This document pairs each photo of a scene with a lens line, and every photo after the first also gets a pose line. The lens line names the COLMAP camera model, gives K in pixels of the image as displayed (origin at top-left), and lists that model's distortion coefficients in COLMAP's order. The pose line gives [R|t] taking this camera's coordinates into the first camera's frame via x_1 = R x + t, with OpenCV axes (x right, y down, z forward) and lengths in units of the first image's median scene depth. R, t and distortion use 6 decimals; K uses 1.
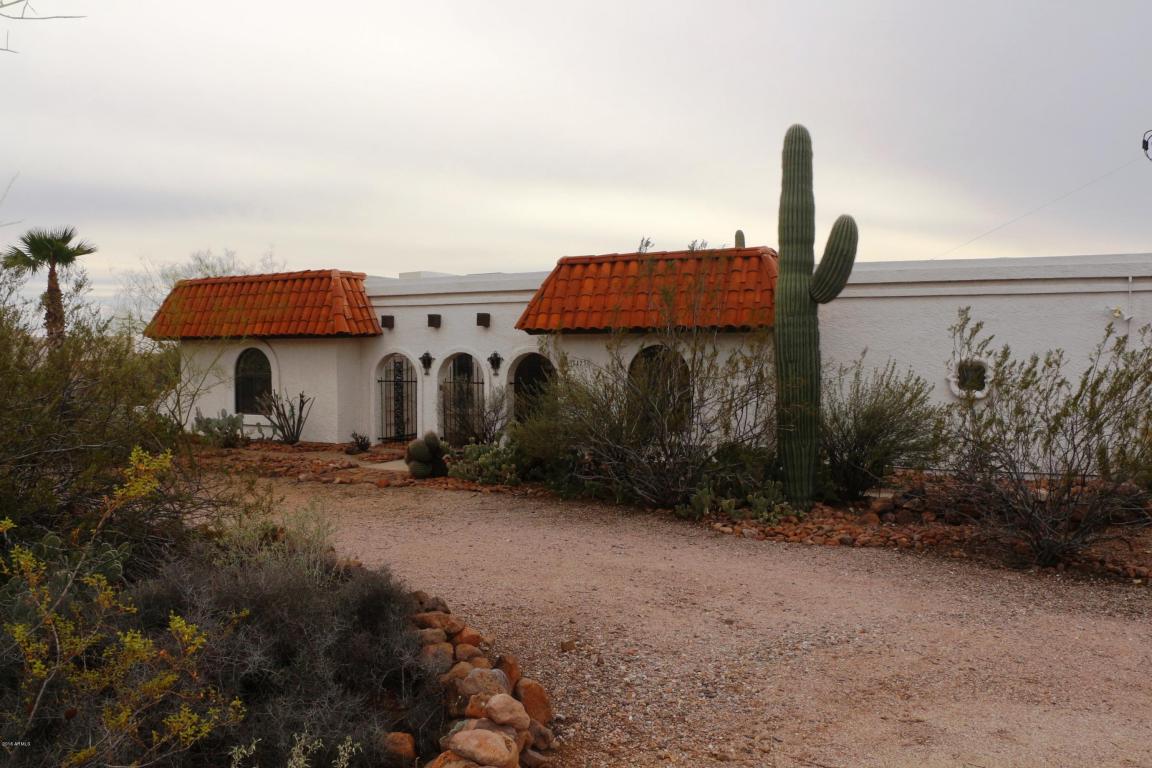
lens RADIAL K [[945.5, 0, 579.8], [0, 945.5, 385.3], [0, 0, 1]] dist [-0.149180, 0.086474]
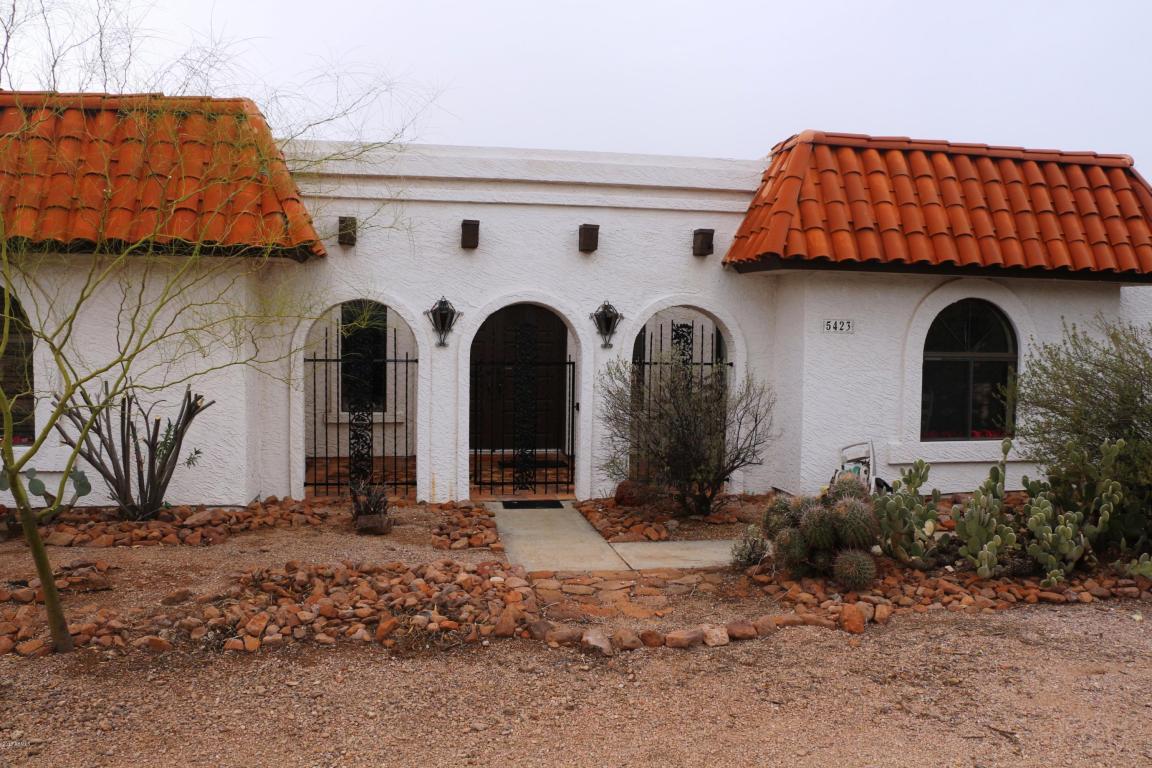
lens RADIAL K [[945.5, 0, 576.9], [0, 945.5, 383.0], [0, 0, 1]] dist [-0.149180, 0.086474]
pose [[0.805928, -0.011777, 0.591896, -0.428311], [0.003647, 0.999882, 0.014928, 0.000850], [-0.592002, -0.009872, 0.805876, 0.624555]]
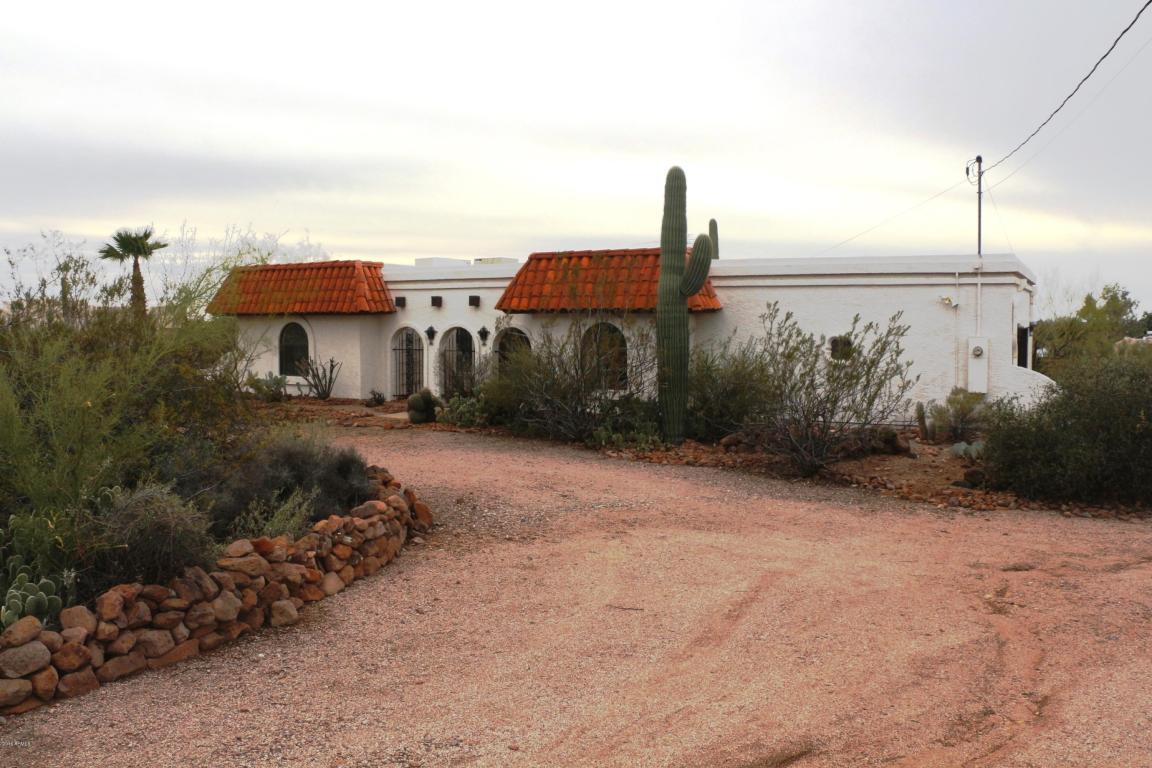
lens RADIAL K [[945.5, 0, 576.5], [0, 945.5, 387.8], [0, 0, 1]] dist [-0.149180, 0.086474]
pose [[0.998773, 0.007164, -0.049007, 0.101224], [-0.005330, 0.999284, 0.037450, -0.001737], [0.049240, -0.037143, 0.998096, -0.264573]]
